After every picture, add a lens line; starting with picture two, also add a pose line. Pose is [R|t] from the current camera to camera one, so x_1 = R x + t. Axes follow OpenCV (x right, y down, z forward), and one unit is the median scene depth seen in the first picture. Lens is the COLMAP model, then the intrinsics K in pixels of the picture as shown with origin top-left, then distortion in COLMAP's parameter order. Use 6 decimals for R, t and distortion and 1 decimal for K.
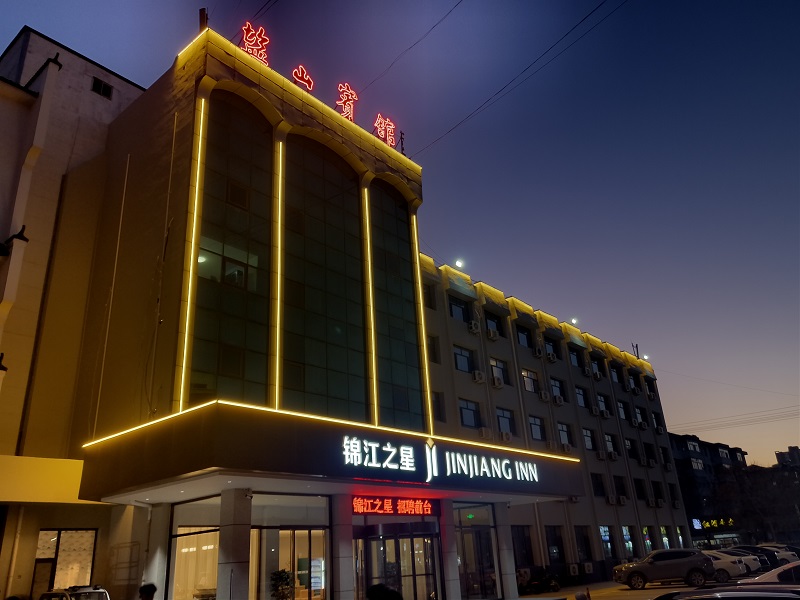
lens RADIAL K [[633.6, 0, 400.0], [0, 633.6, 300.0], [0, 0, 1]] dist [0.008604, 0.003584]
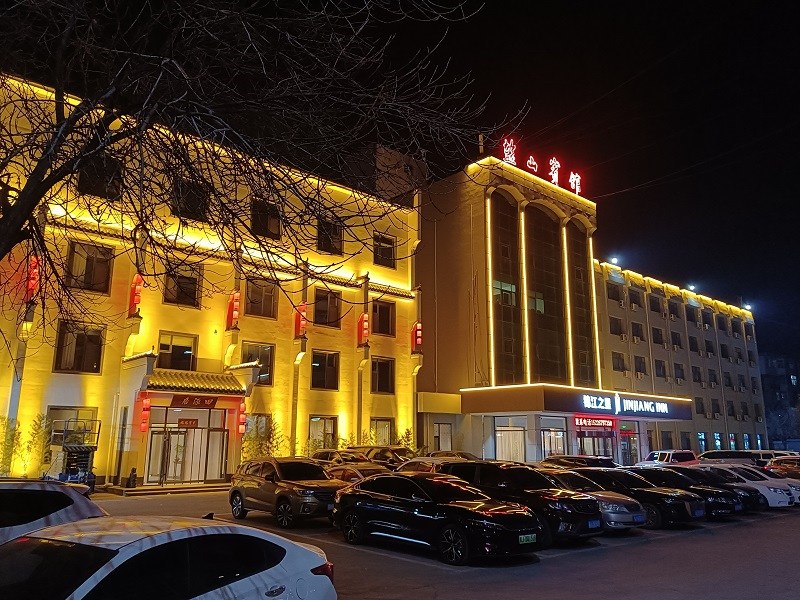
lens RADIAL K [[633.4, 0, 401.3], [0, 633.4, 297.6], [0, 0, 1]] dist [0.062314, -0.084867]
pose [[0.989146, 0.034224, -0.142896, -0.322460], [-0.008744, 0.984484, 0.175255, -0.398550], [0.146676, -0.172103, 0.974098, -0.956998]]
